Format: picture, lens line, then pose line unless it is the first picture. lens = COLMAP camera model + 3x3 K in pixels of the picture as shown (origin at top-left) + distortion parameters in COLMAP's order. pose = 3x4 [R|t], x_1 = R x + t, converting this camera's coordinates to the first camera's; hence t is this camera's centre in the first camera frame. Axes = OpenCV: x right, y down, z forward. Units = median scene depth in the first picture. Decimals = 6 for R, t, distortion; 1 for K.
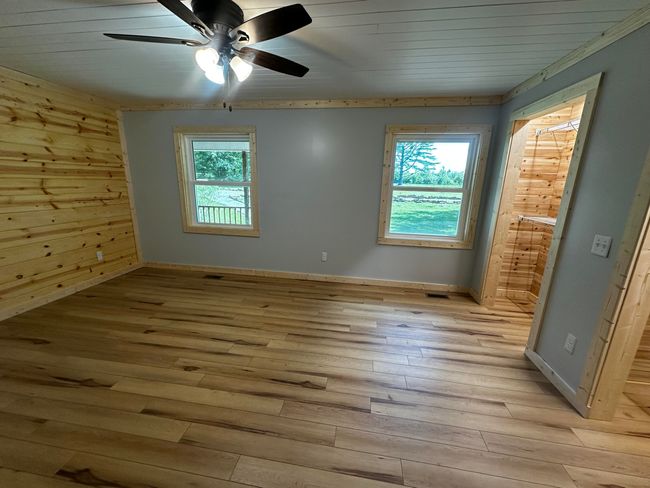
lens RADIAL K [[258.5, 0, 324.8], [0, 258.5, 243.8], [0, 0, 1]] dist [-0.001827, 0.000409]
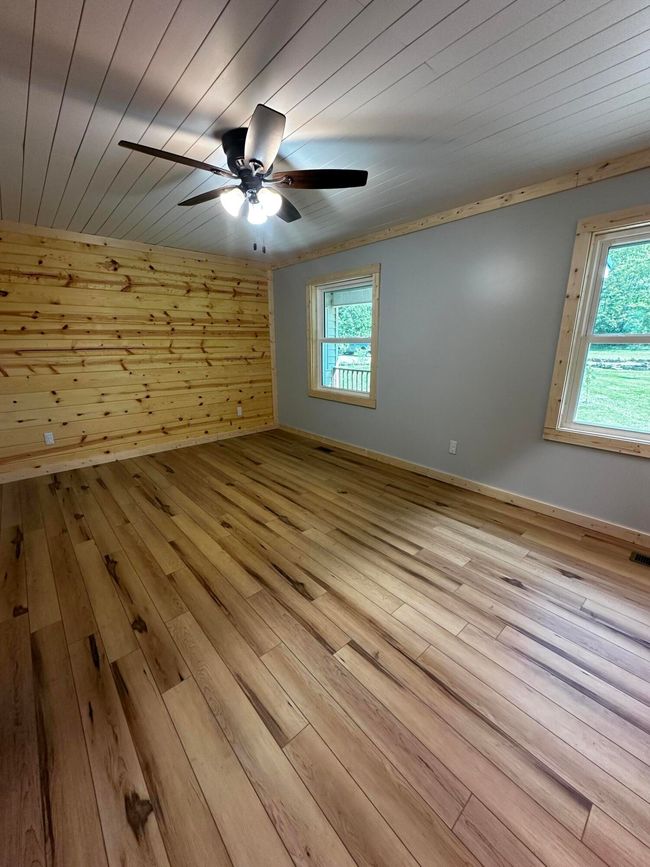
lens RADIAL K [[345.6, 0, 325.4], [0, 345.6, 433.1], [0, 0, 1]] dist [-0.001651, 0.000343]
pose [[0.765456, 0.137413, -0.628645, 0.380159], [-0.127245, 0.989966, 0.061455, 0.002918], [0.630782, 0.032950, 0.775260, 0.137624]]
